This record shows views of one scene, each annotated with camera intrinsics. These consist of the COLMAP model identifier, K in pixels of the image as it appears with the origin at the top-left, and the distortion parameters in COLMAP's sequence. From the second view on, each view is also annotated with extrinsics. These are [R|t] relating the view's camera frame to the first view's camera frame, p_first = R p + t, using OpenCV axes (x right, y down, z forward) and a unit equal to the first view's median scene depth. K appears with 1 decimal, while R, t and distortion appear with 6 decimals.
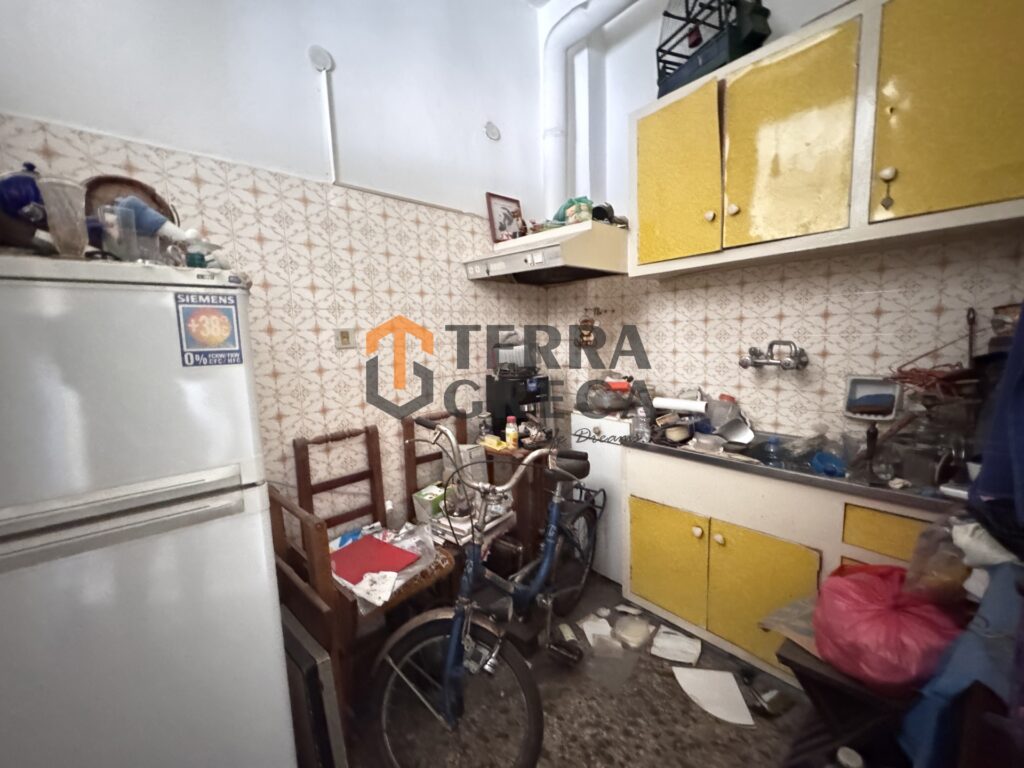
lens RADIAL K [[411.4, 0, 512.0], [0, 411.4, 384.0], [0, 0, 1]] dist [-0.000565, 0.000055]
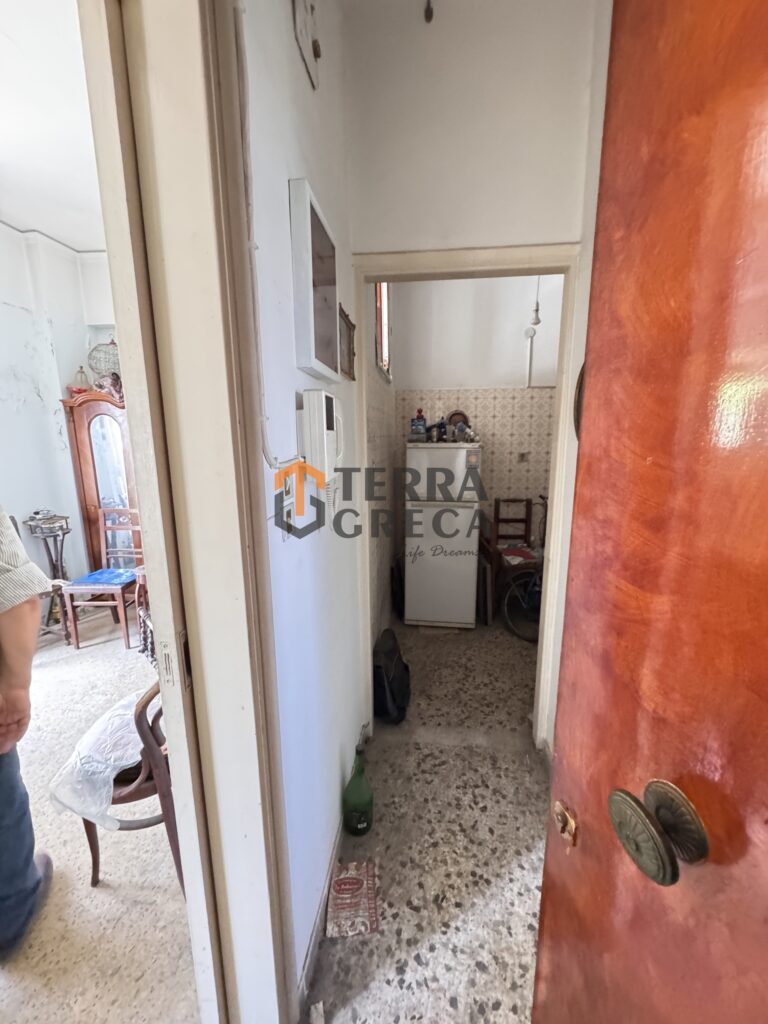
lens RADIAL K [[411.4, 0, 384.0], [0, 411.4, 512.0], [0, 0, 1]] dist [-0.000565, 0.000055]
pose [[0.667904, 0.164372, -0.725869, 0.688663], [-0.107992, 0.986389, 0.123998, -0.012485], [0.736371, -0.004430, 0.676564, -0.961130]]
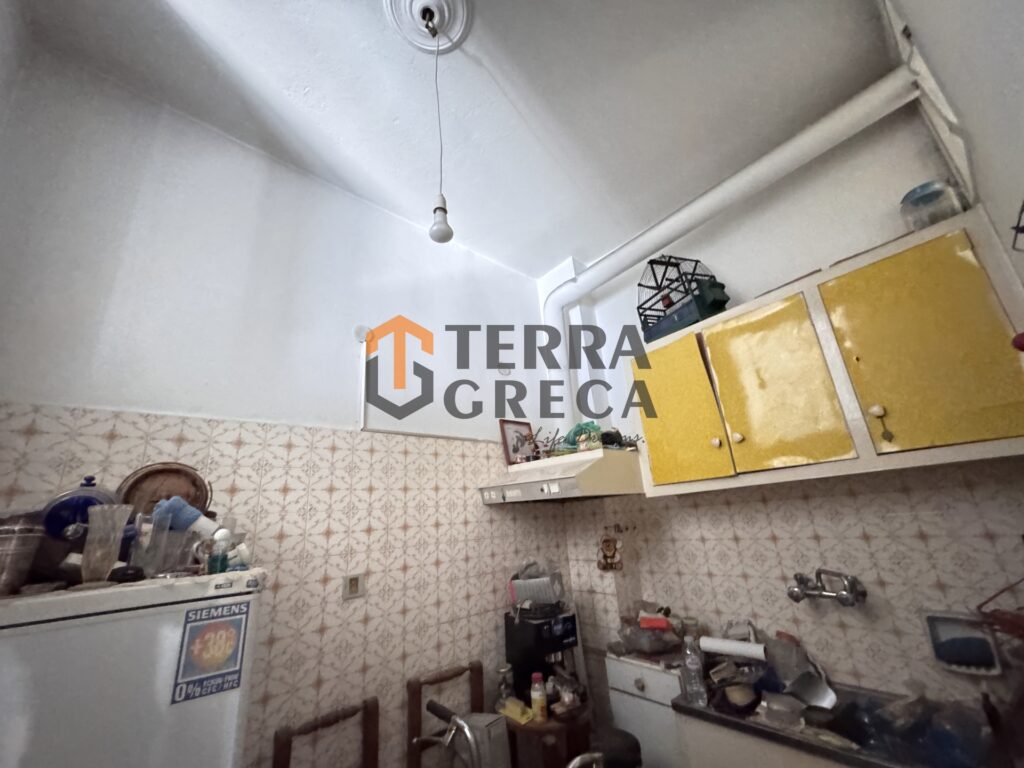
lens RADIAL K [[411.4, 0, 512.0], [0, 411.4, 384.0], [0, 0, 1]] dist [-0.000565, 0.000055]
pose [[0.998904, -0.045464, -0.011149, -0.016742], [0.036382, 0.903881, -0.426234, -0.105807], [0.029455, 0.425361, 0.904544, -0.020962]]
